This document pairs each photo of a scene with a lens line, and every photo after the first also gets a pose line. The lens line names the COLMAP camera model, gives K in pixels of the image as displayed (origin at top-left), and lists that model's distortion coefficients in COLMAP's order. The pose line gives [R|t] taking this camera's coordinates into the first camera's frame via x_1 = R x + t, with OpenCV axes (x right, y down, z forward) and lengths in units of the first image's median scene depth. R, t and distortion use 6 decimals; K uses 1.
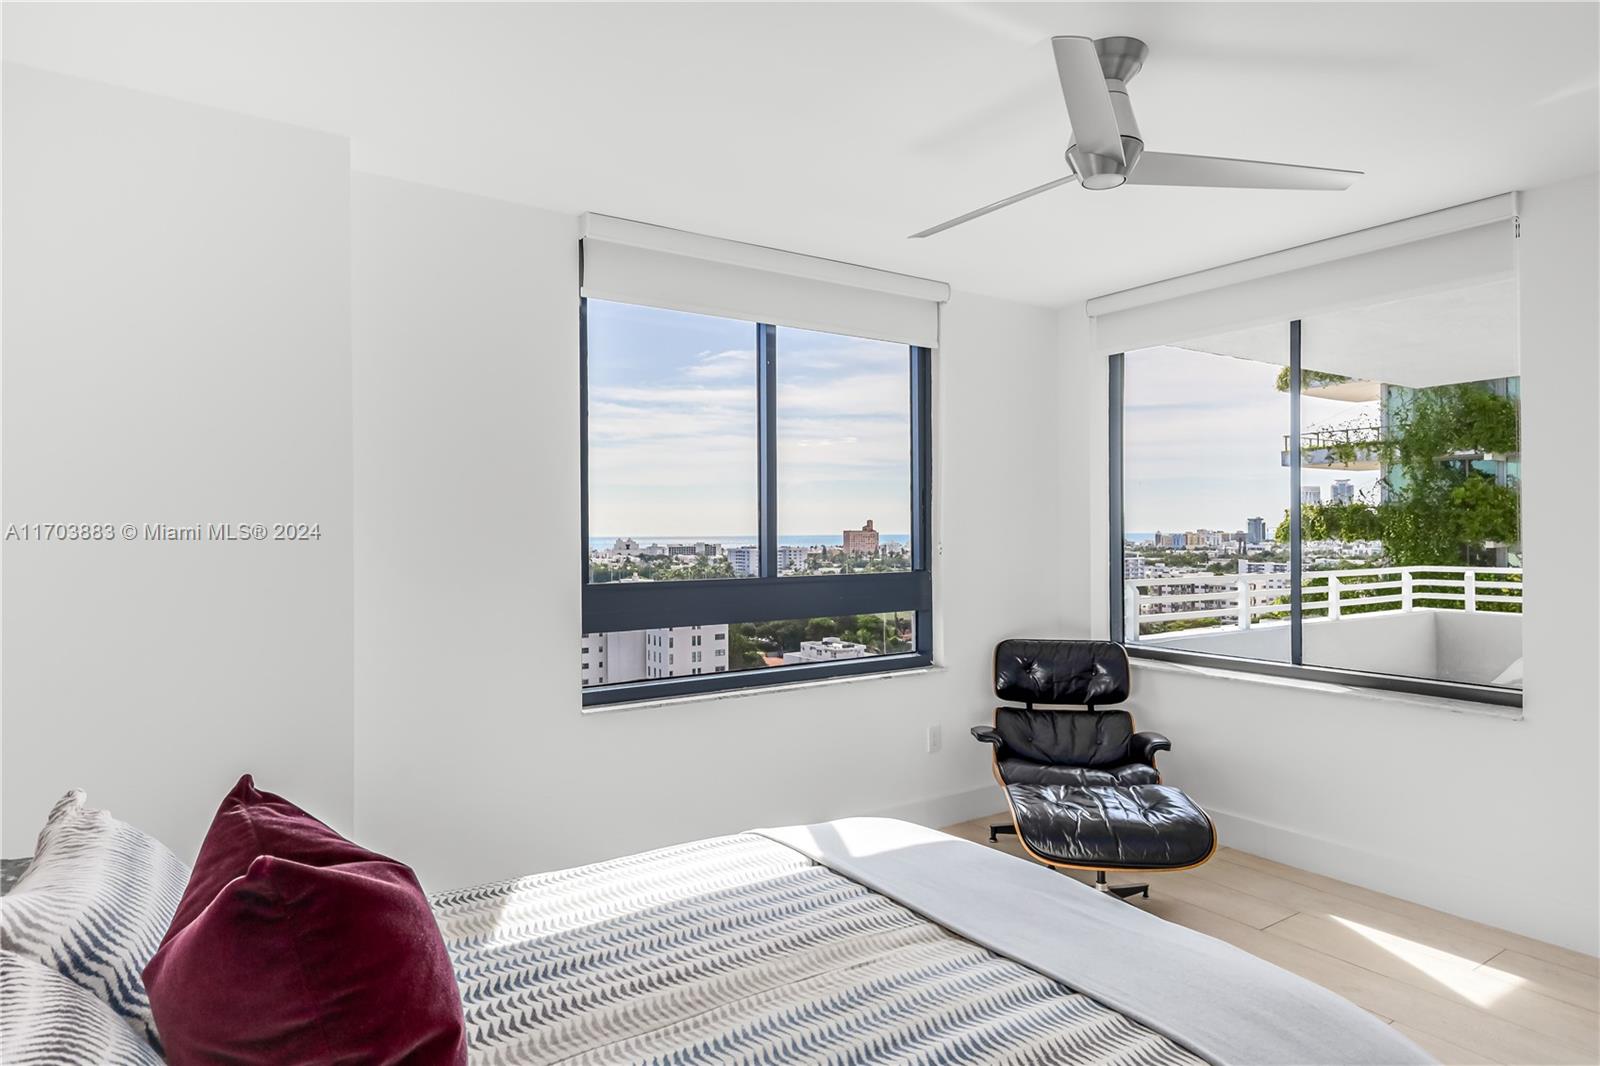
lens RADIAL K [[924.5, 0, 802.4], [0, 924.5, 532.9], [0, 0, 1]] dist [0.003814, 0.001168]
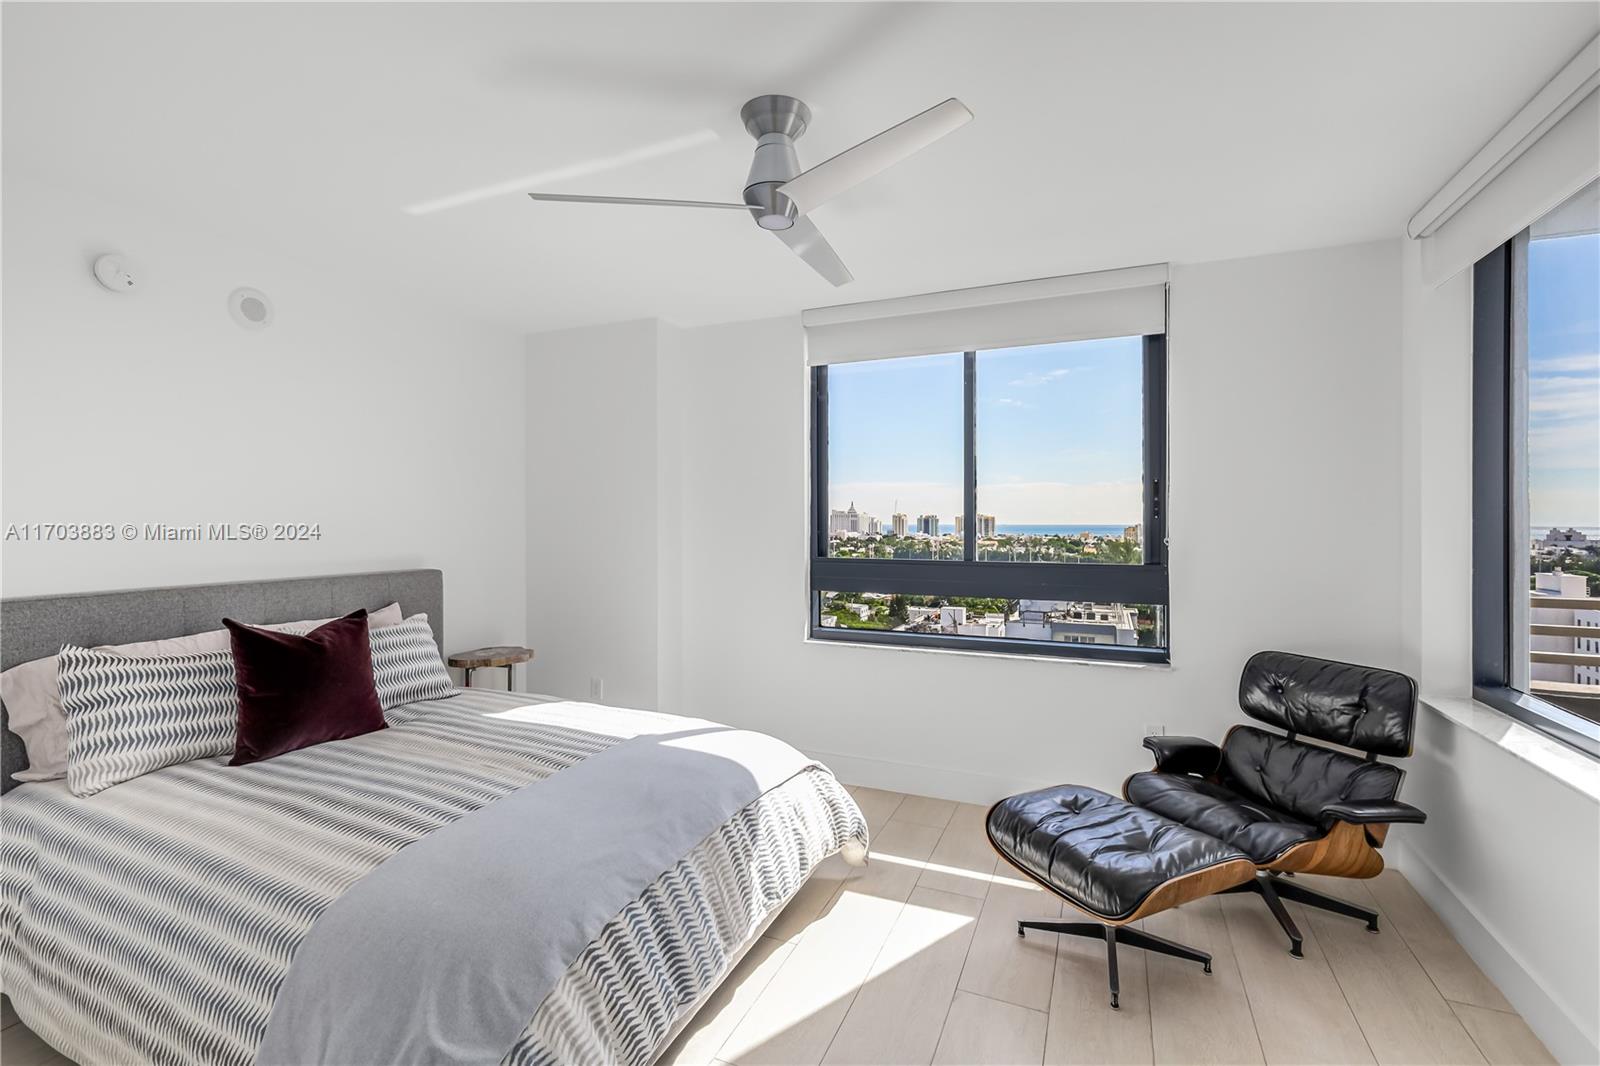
lens RADIAL K [[711.2, 0, 795.2], [0, 711.2, 523.1], [0, 0, 1]] dist [0.001157, -0.000032]
pose [[0.527683, 0.009045, -0.849393, 0.627191], [-0.005606, 0.999959, 0.007165, -0.006648], [0.849423, 0.000981, 0.527712, 0.317059]]
